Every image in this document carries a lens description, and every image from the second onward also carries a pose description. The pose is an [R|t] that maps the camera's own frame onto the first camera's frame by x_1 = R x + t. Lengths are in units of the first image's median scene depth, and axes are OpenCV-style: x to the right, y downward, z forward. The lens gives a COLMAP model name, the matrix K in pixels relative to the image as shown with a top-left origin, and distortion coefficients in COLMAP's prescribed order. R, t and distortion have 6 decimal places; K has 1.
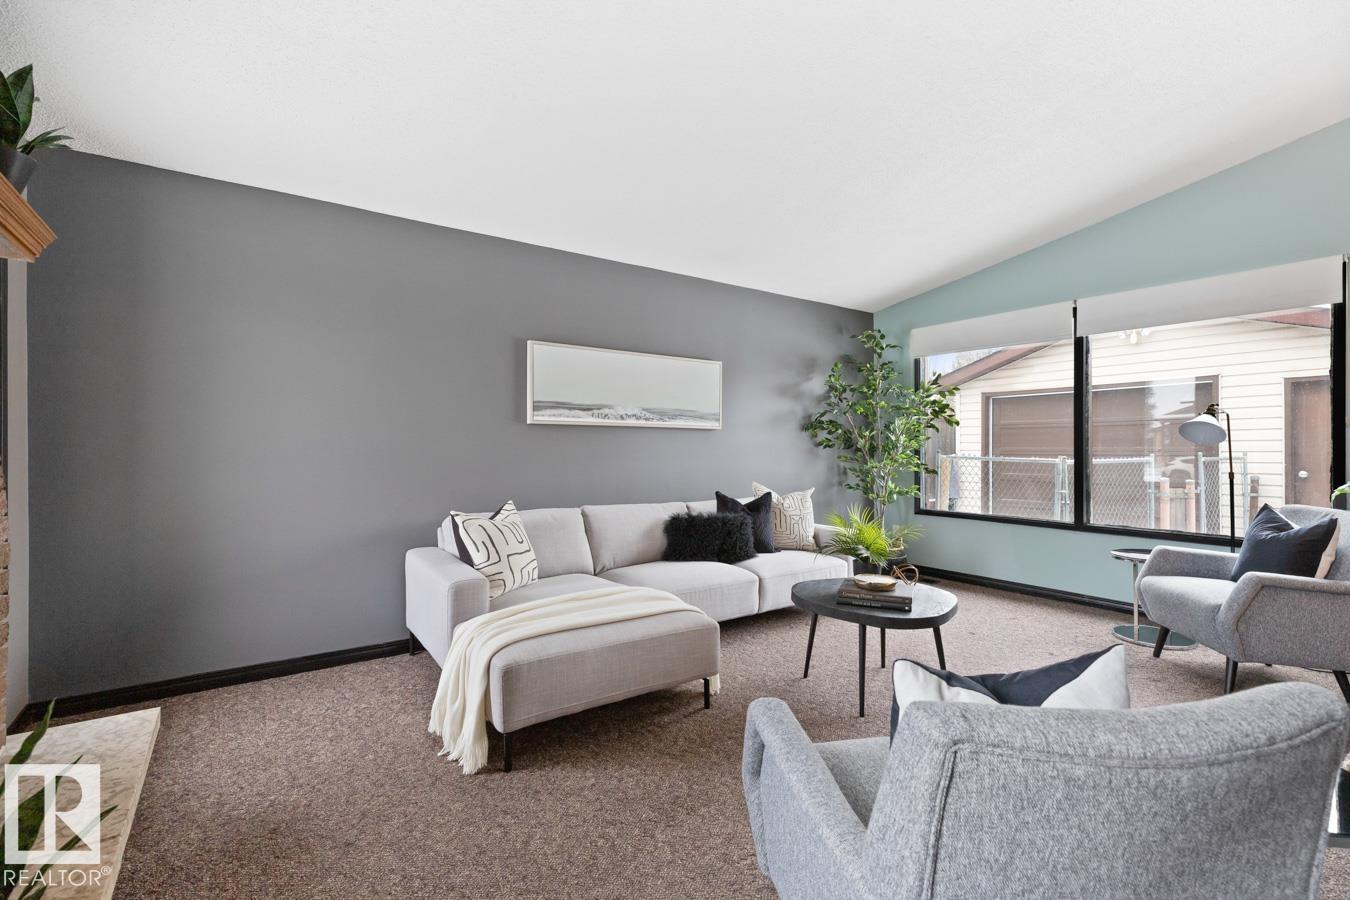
lens RADIAL K [[618.0, 0, 672.9], [0, 618.0, 448.0], [0, 0, 1]] dist [0.000900, 0.000025]
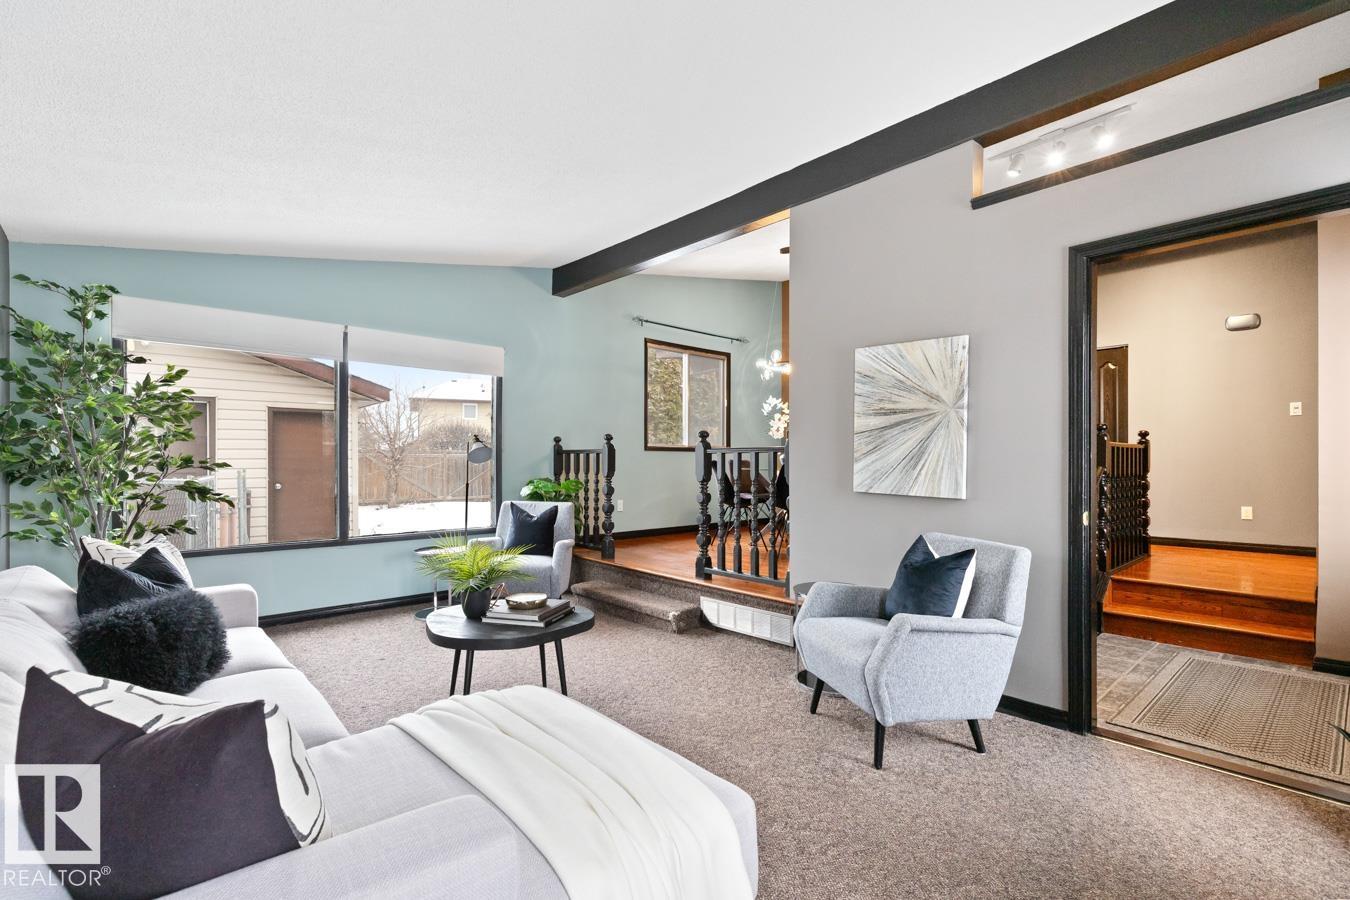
lens RADIAL K [[618.0, 0, 664.9], [0, 618.0, 460.9], [0, 0, 1]] dist [0.000900, 0.000025]
pose [[-0.117111, 0.002618, 0.993115, -0.434096], [0.002567, 0.999994, -0.002334, -0.005318], [-0.993116, 0.002276, -0.117117, 0.560039]]
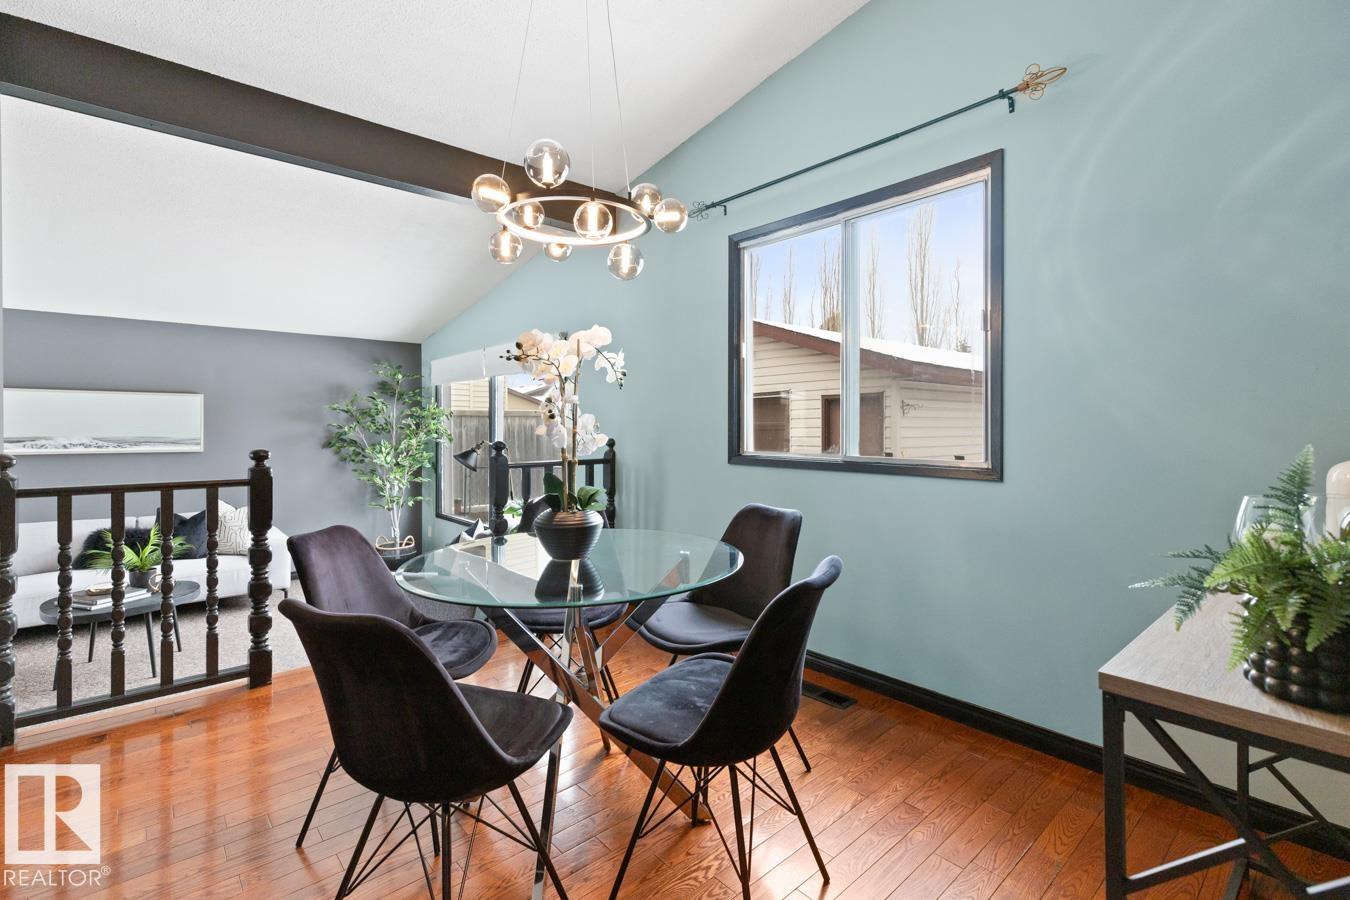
lens RADIAL K [[618.0, 0, 671.8], [0, 618.0, 438.9], [0, 0, 1]] dist [0.000900, 0.000025]
pose [[0.994794, -0.007826, 0.101610, 0.845569], [0.006616, 0.999903, 0.012238, -0.063697], [-0.101696, -0.011502, 0.994749, -0.255017]]
